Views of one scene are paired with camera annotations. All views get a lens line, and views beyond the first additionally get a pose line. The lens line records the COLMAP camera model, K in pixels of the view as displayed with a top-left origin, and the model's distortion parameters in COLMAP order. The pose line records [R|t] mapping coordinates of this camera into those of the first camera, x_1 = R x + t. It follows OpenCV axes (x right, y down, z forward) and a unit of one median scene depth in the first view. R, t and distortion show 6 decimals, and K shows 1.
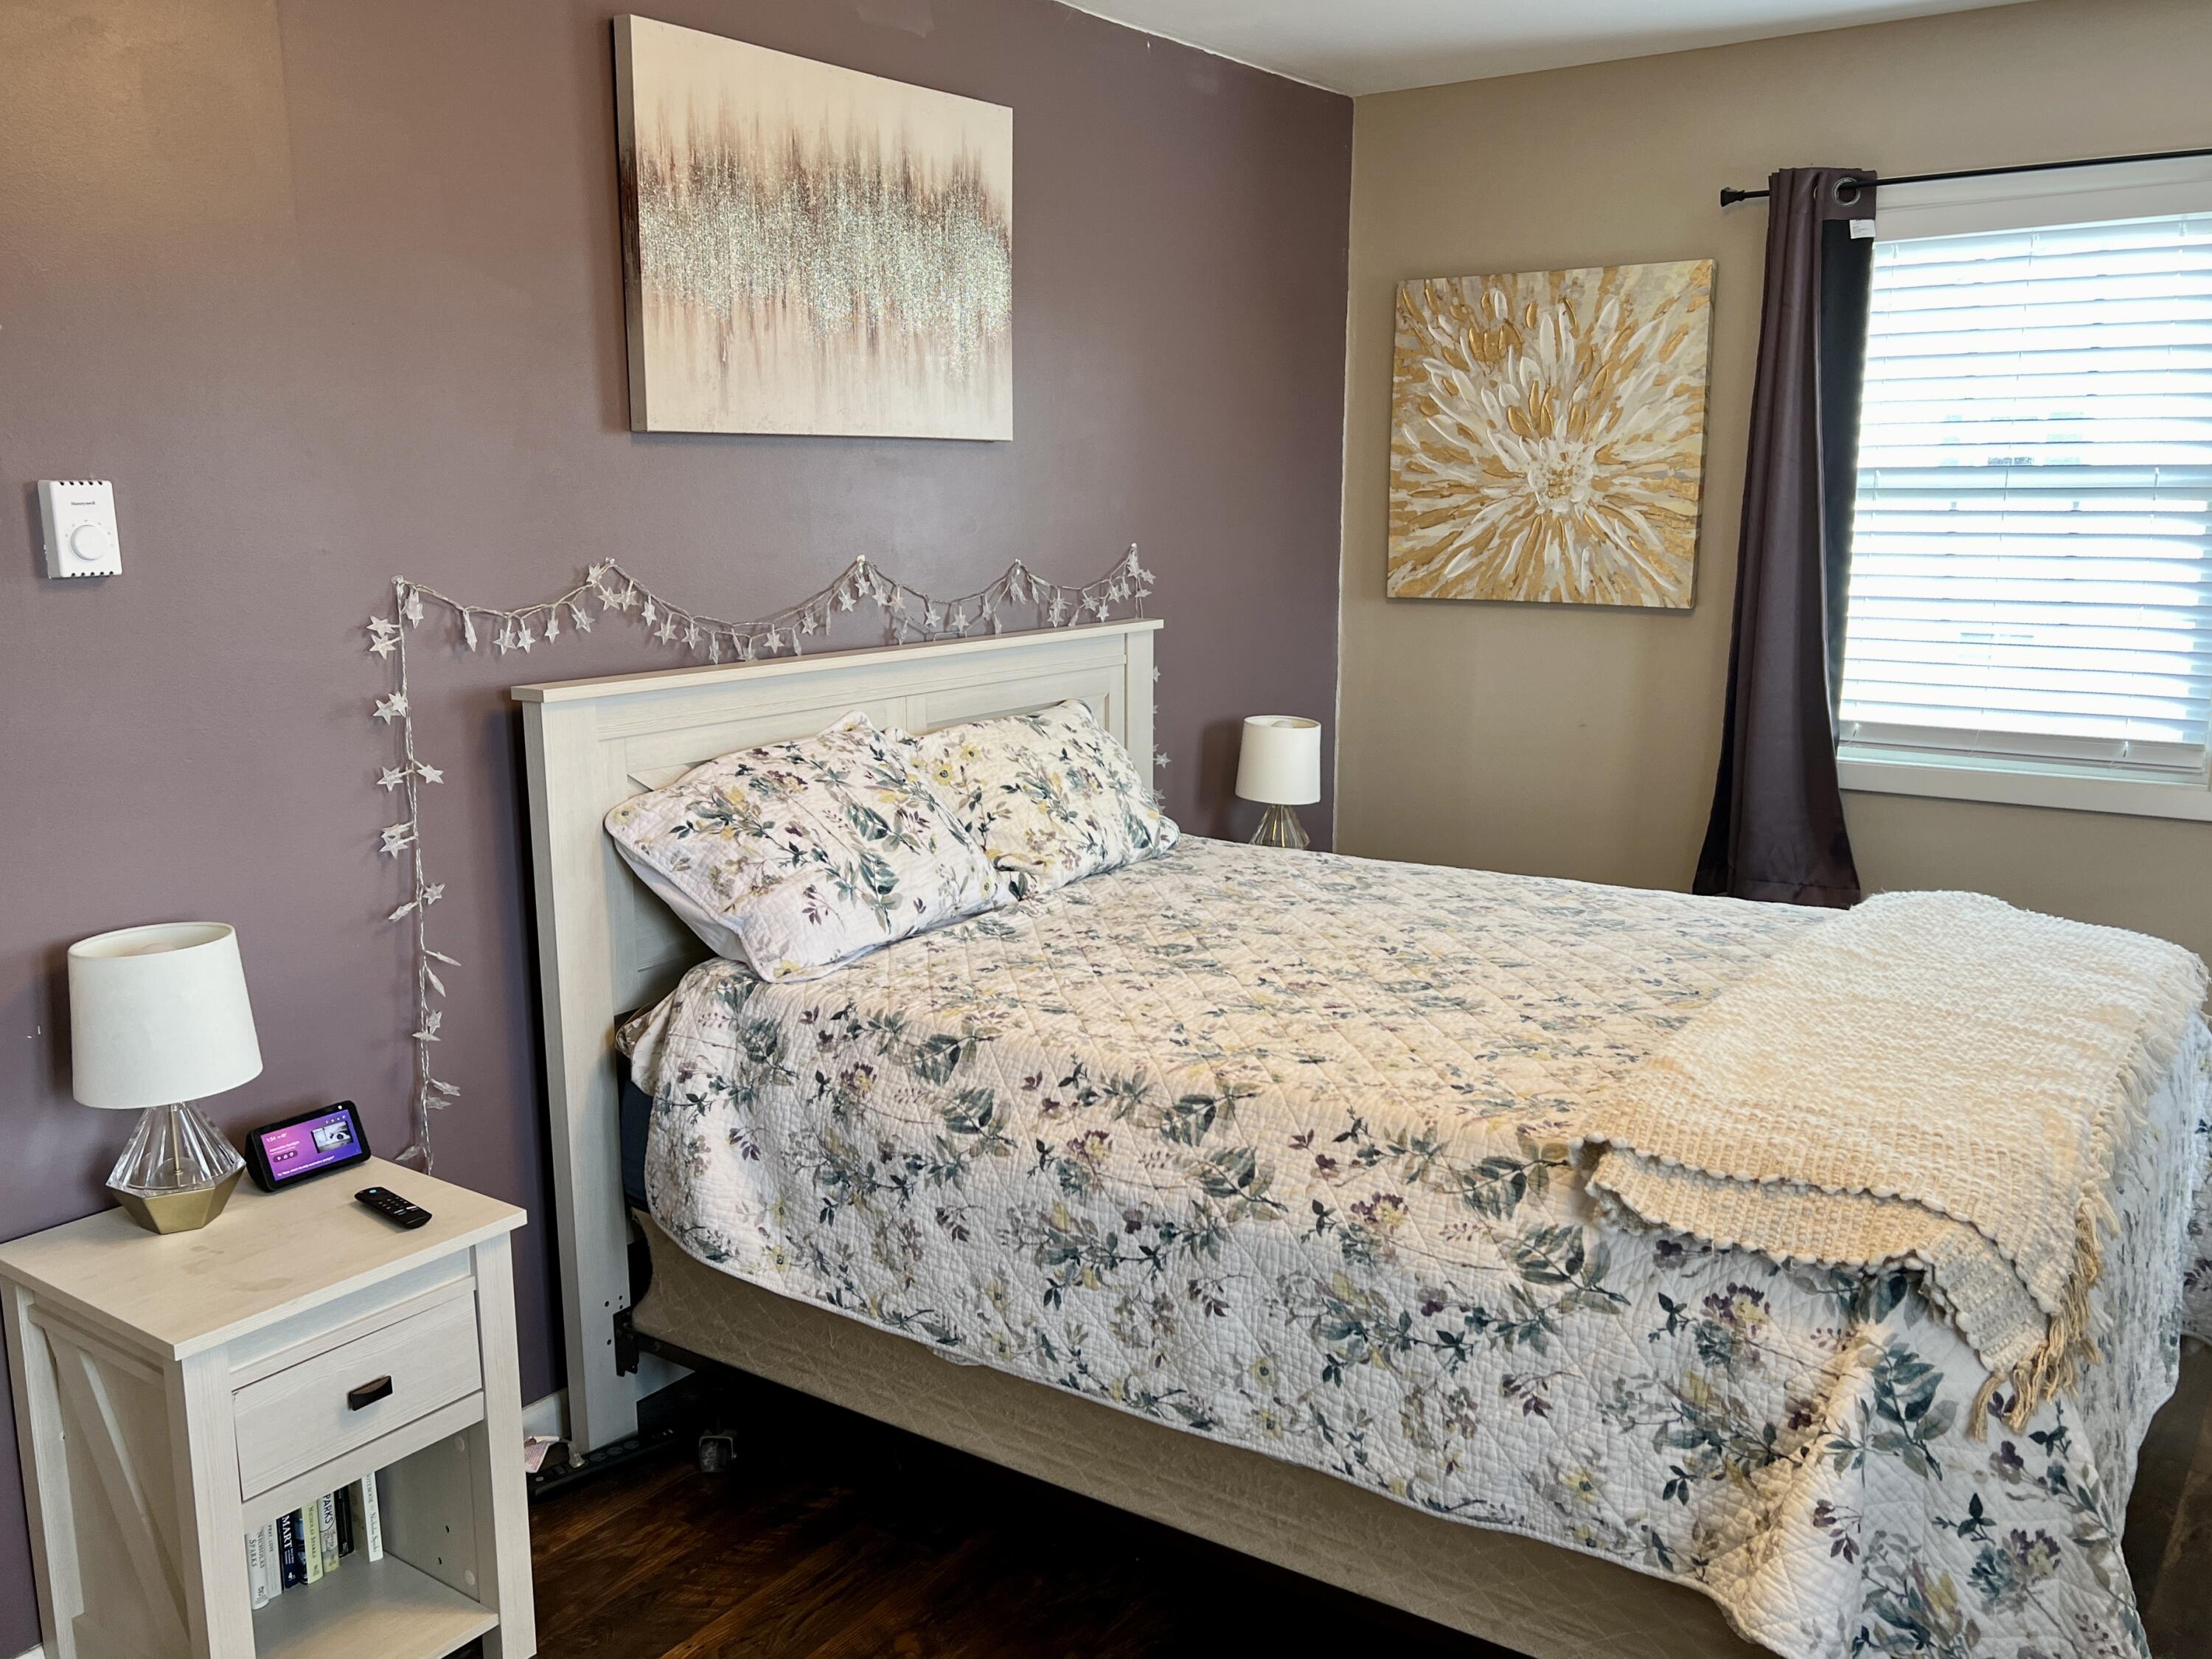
lens RADIAL K [[1701.6, 0, 1091.4], [0, 1701.6, 835.3], [0, 0, 1]] dist [0.012183, -0.006601]
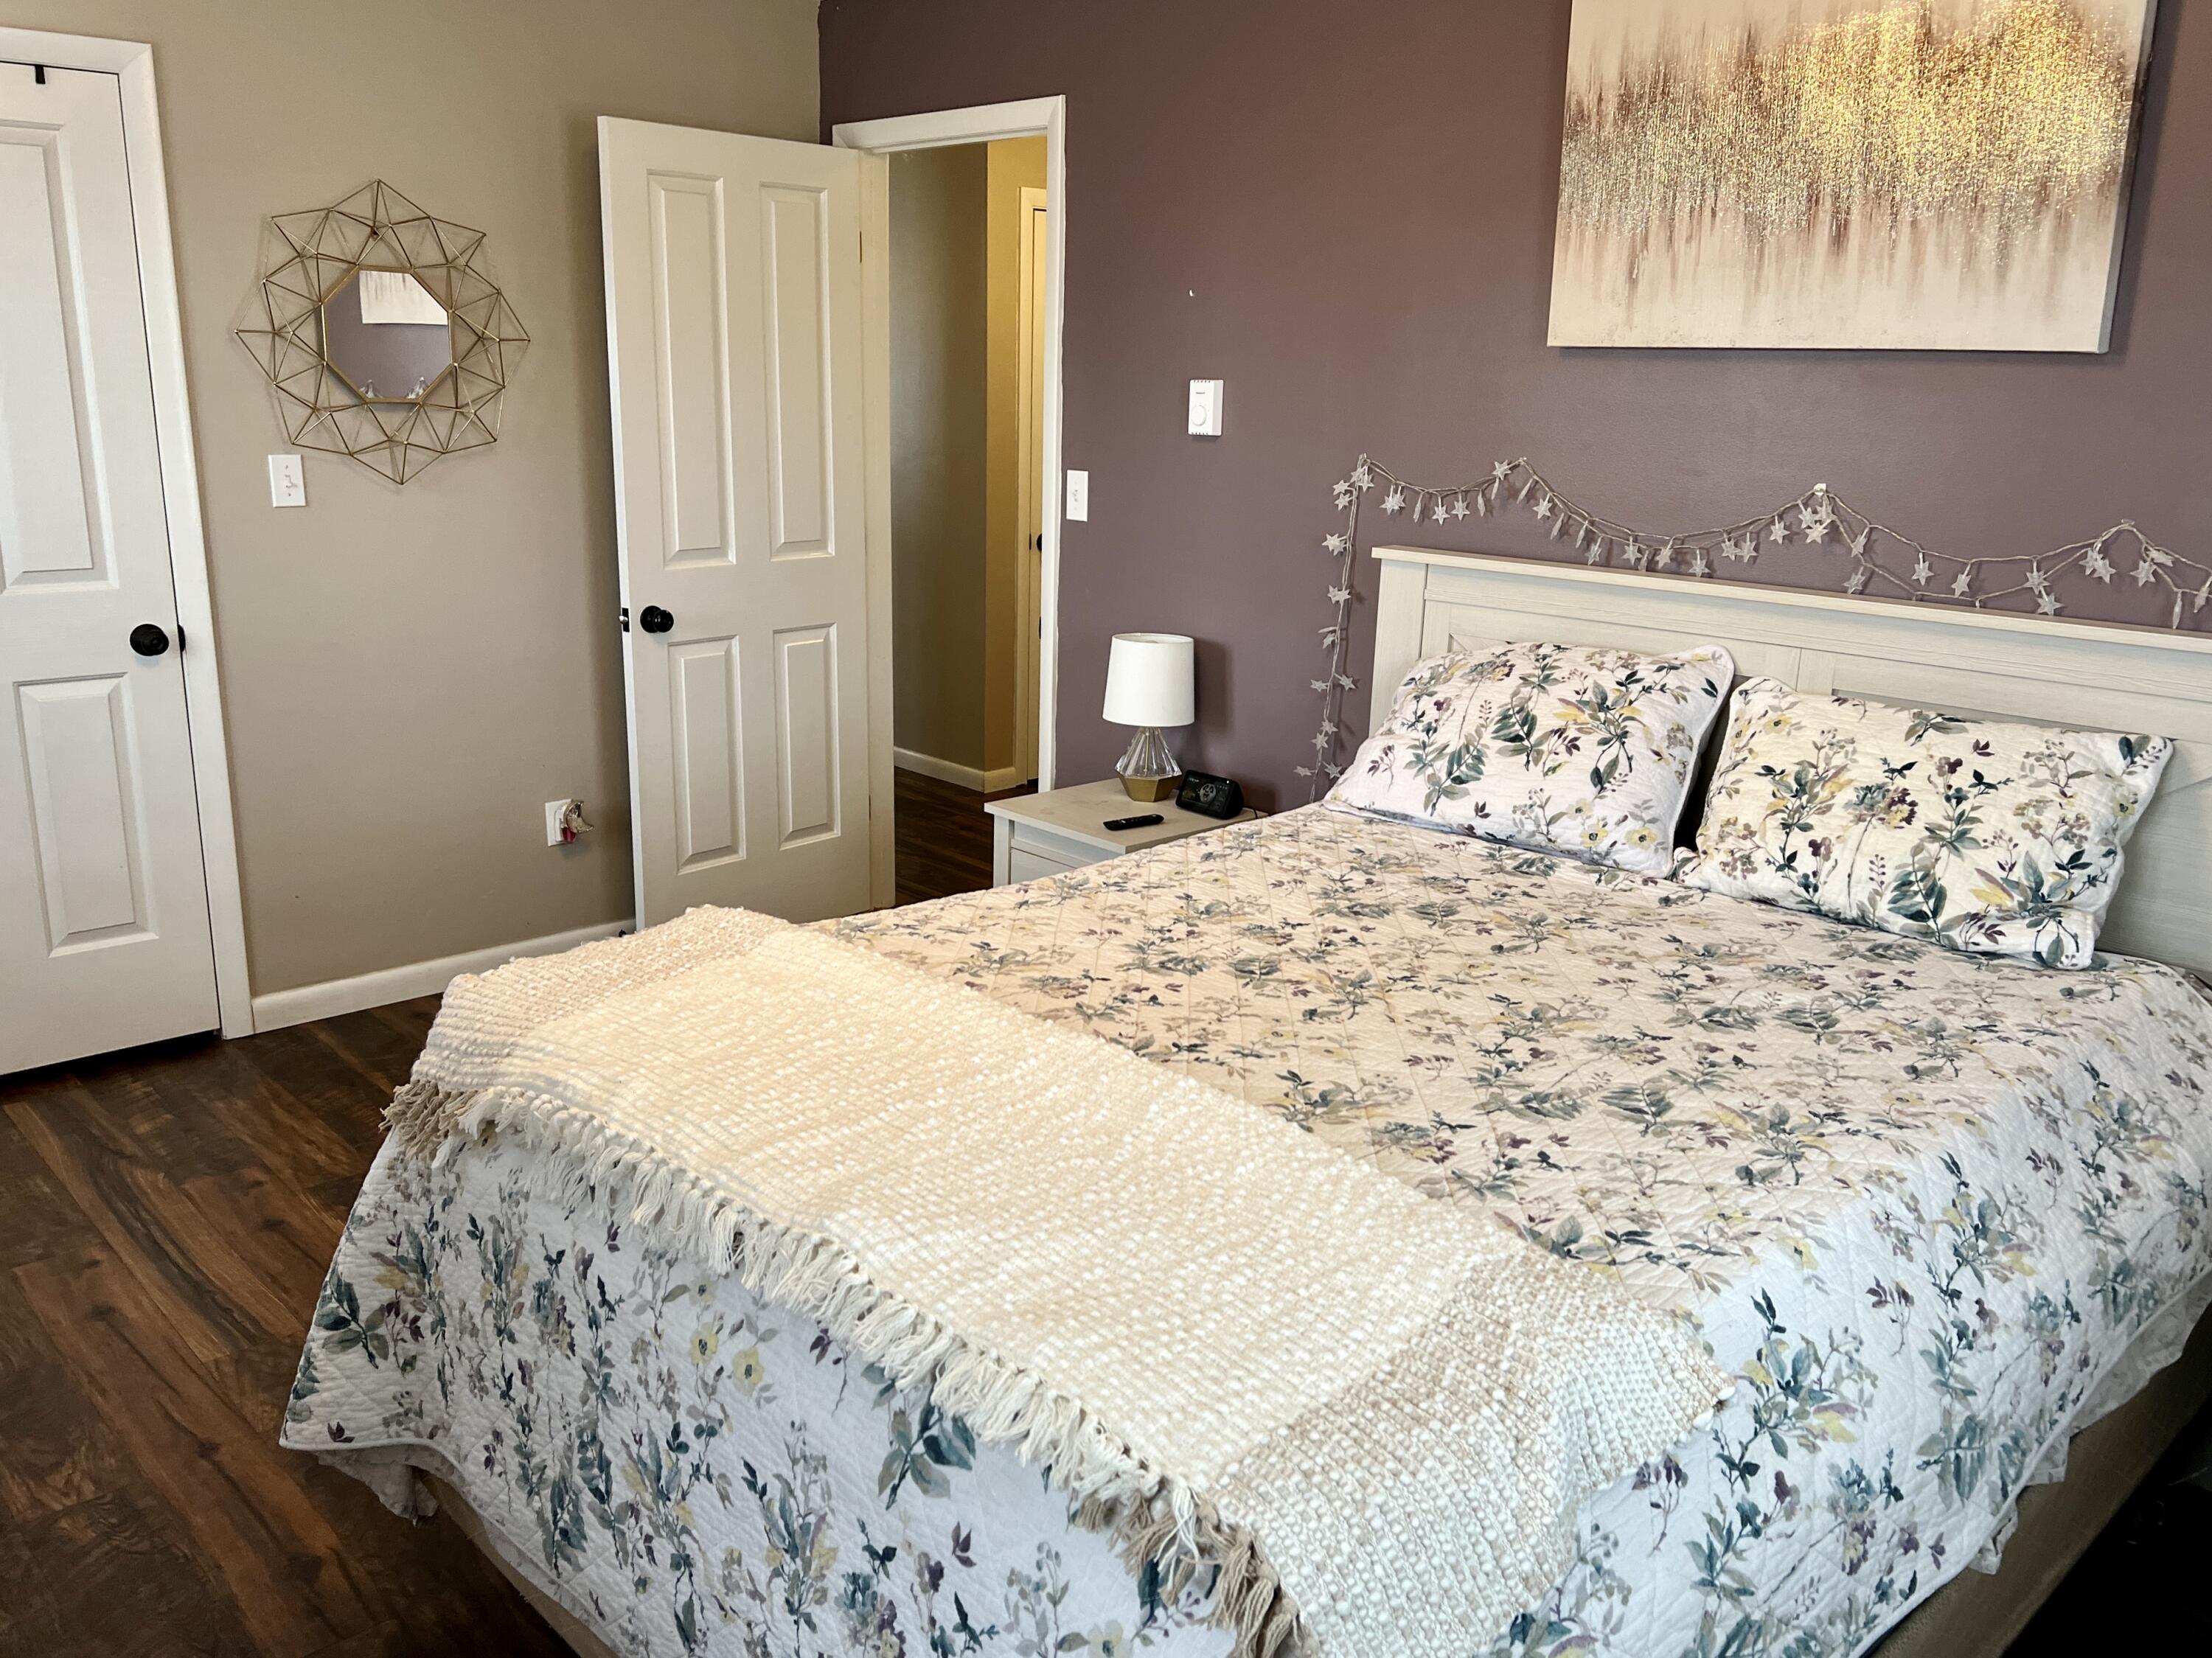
lens RADIAL K [[1701.5, 0, 1091.7], [0, 1701.5, 818.9], [0, 0, 1]] dist [0.012183, -0.006601]
pose [[-0.146760, 0.267551, -0.952302, 0.936357], [-0.211422, 0.931994, 0.294427, -0.211541], [0.966314, 0.244548, -0.080213, 0.863232]]
